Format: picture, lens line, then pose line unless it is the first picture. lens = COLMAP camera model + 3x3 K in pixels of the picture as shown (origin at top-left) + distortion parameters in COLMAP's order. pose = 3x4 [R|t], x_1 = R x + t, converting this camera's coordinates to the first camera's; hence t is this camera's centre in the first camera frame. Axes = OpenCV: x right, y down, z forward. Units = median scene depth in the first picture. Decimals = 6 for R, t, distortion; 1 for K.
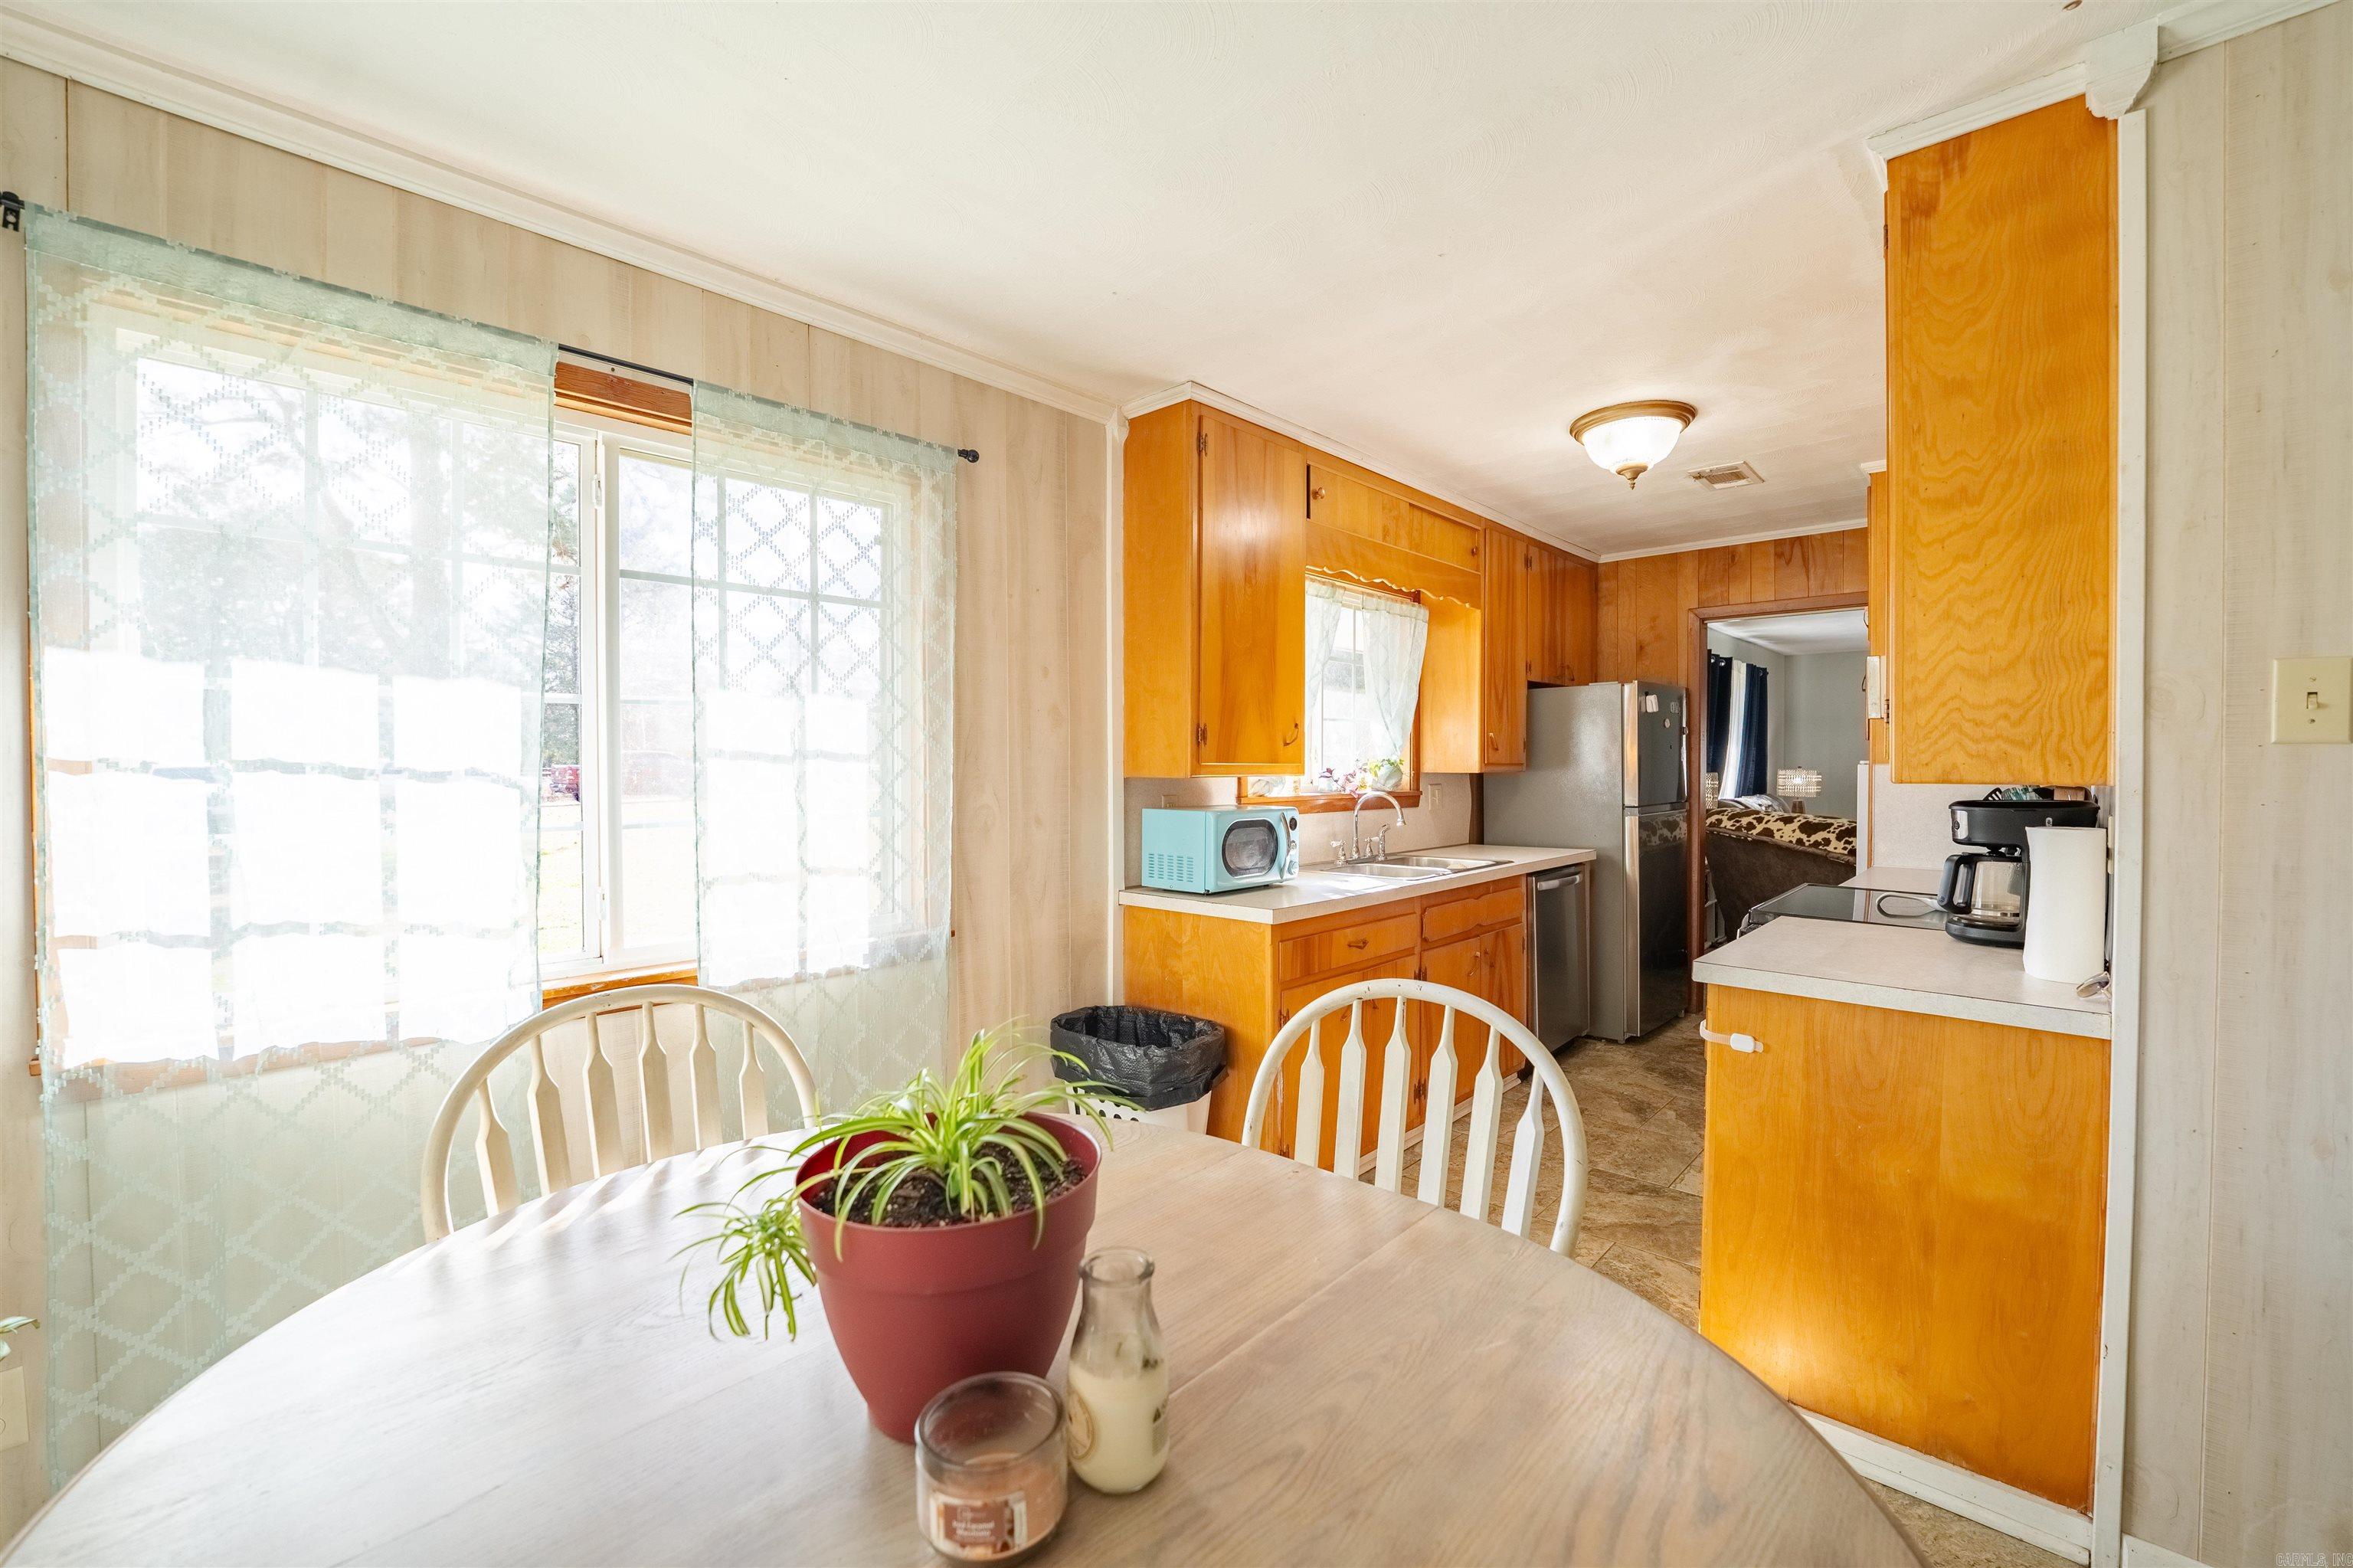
lens RADIAL K [[976.5, 0, 1192.1], [0, 976.5, 775.1], [0, 0, 1]] dist [-0.025091, 0.002478]
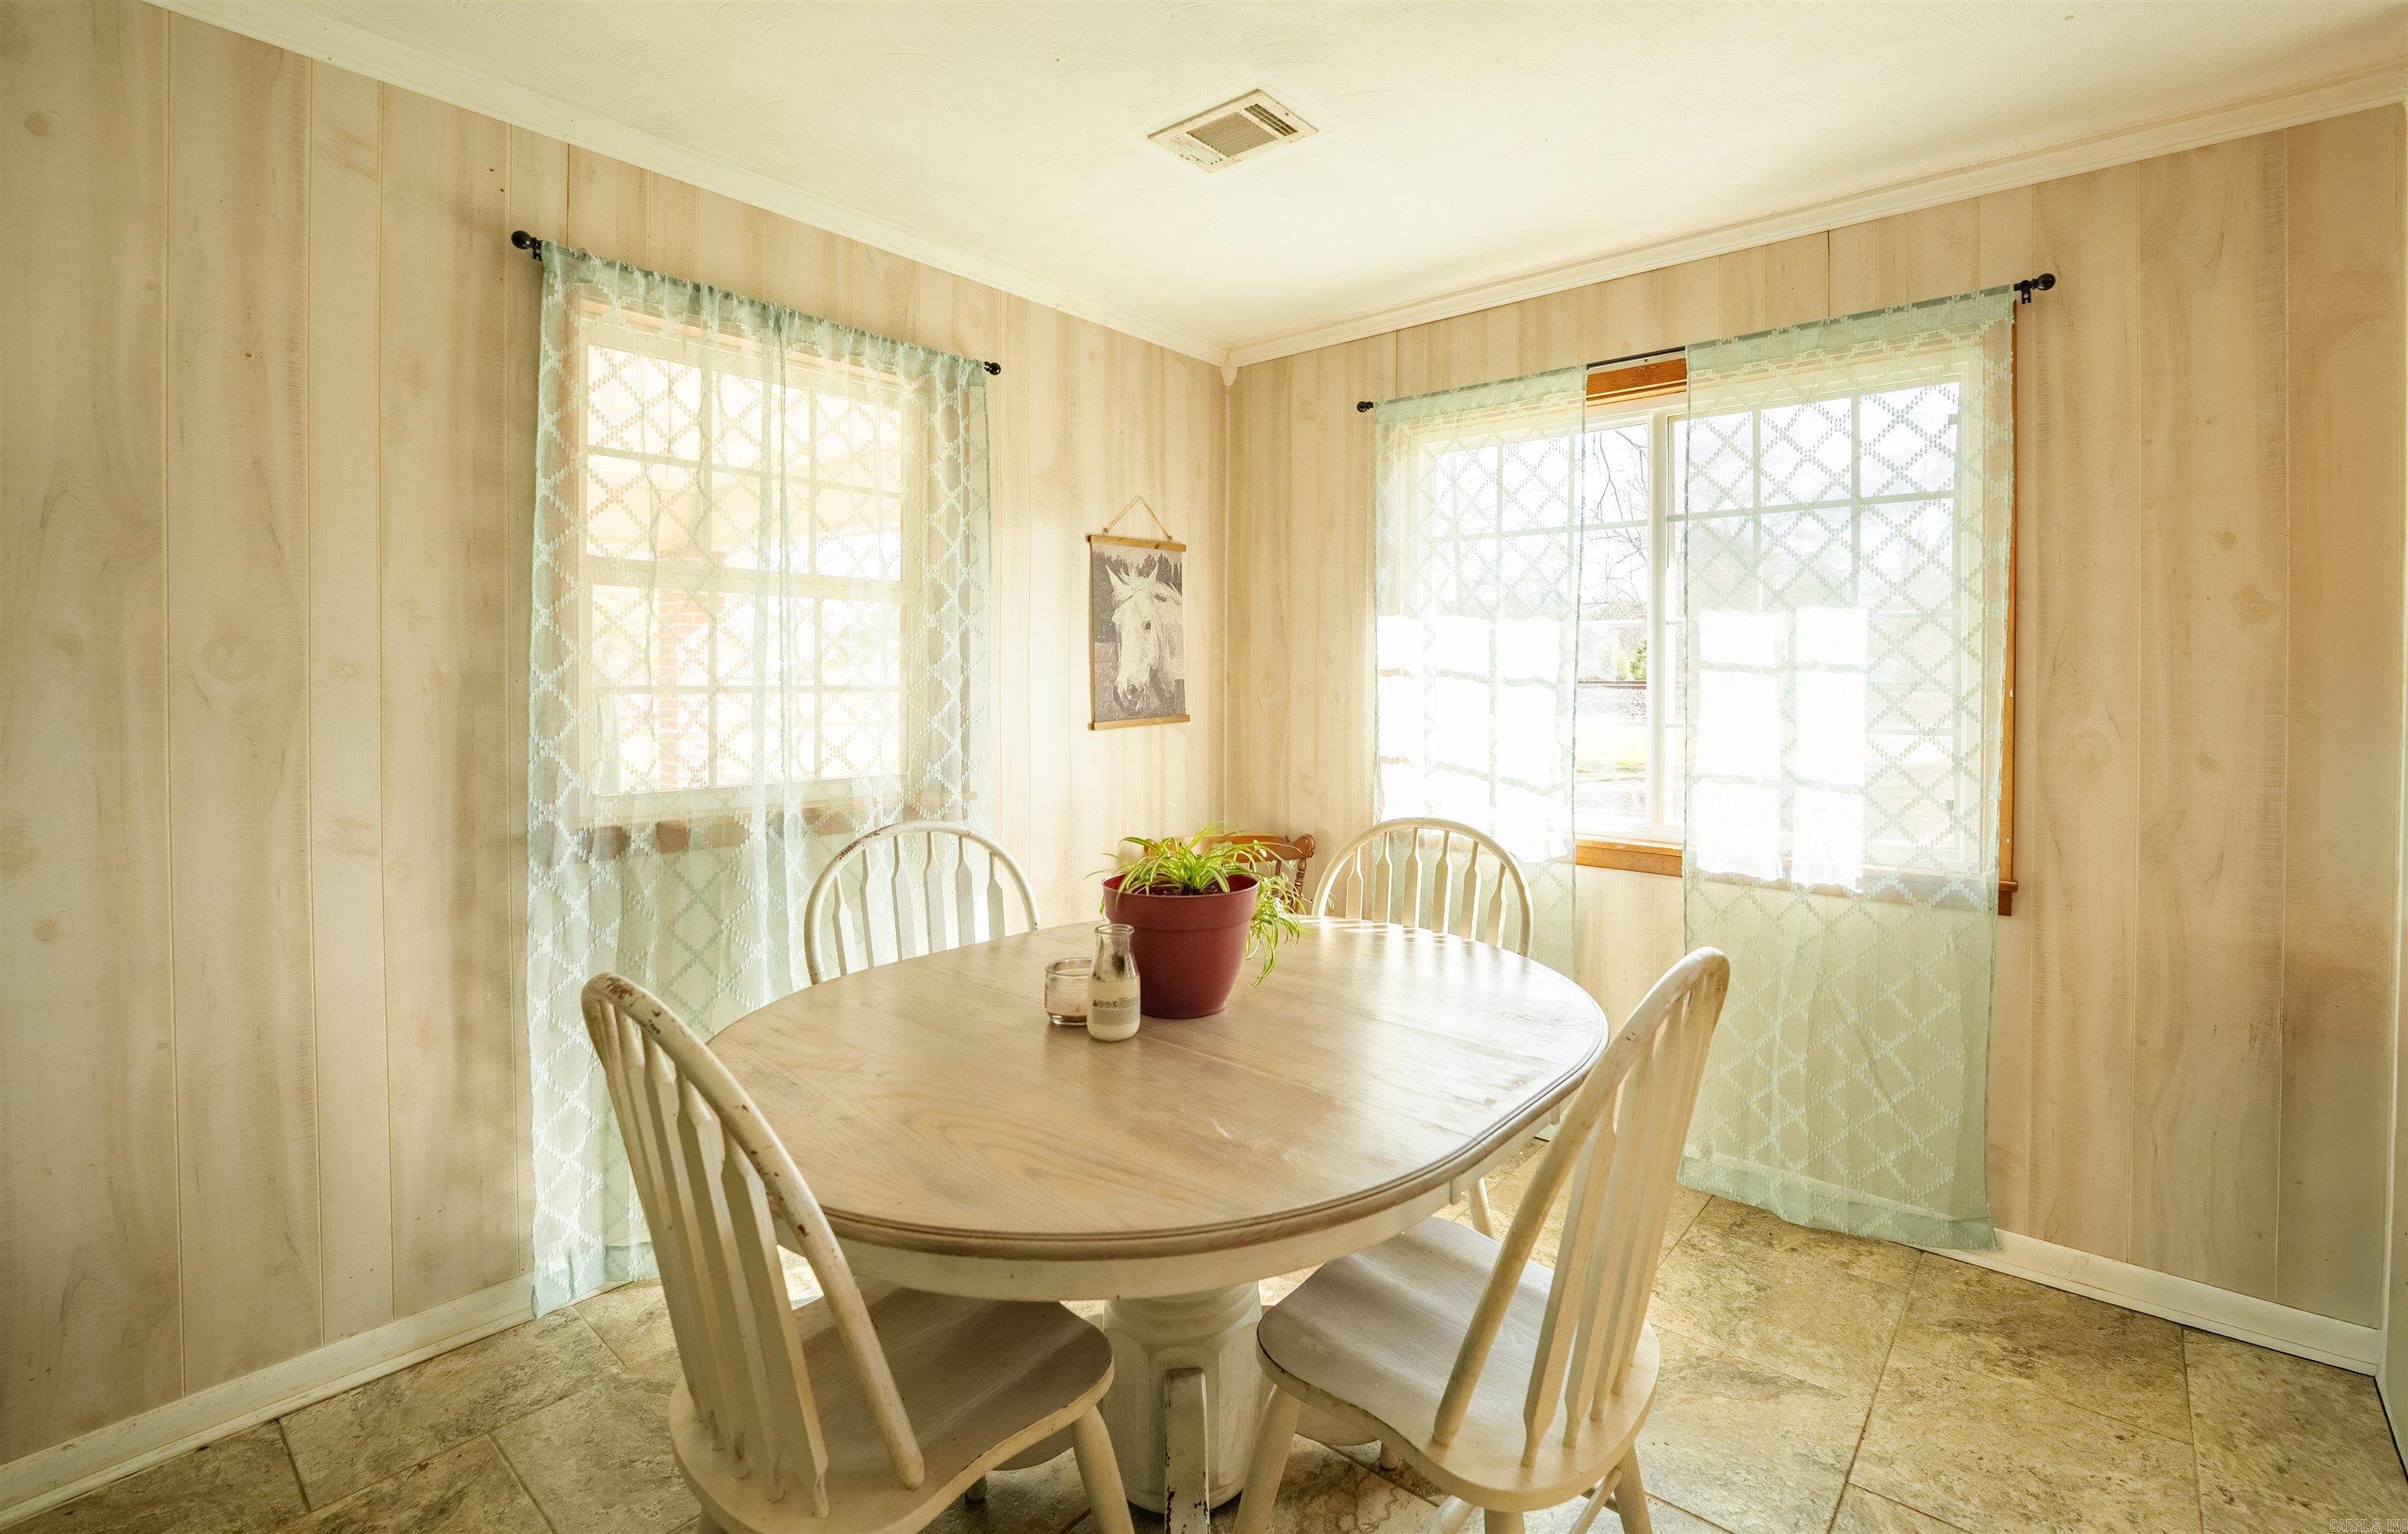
lens RADIAL K [[1058.5, 0, 1269.7], [0, 1058.5, 684.0], [0, 0, 1]] dist [-0.015833, -0.000072]
pose [[0.076419, 0.005703, -0.997059, 0.639738], [-0.019492, 0.999801, 0.004224, 0.003548], [0.996885, 0.019112, 0.076515, 0.363116]]
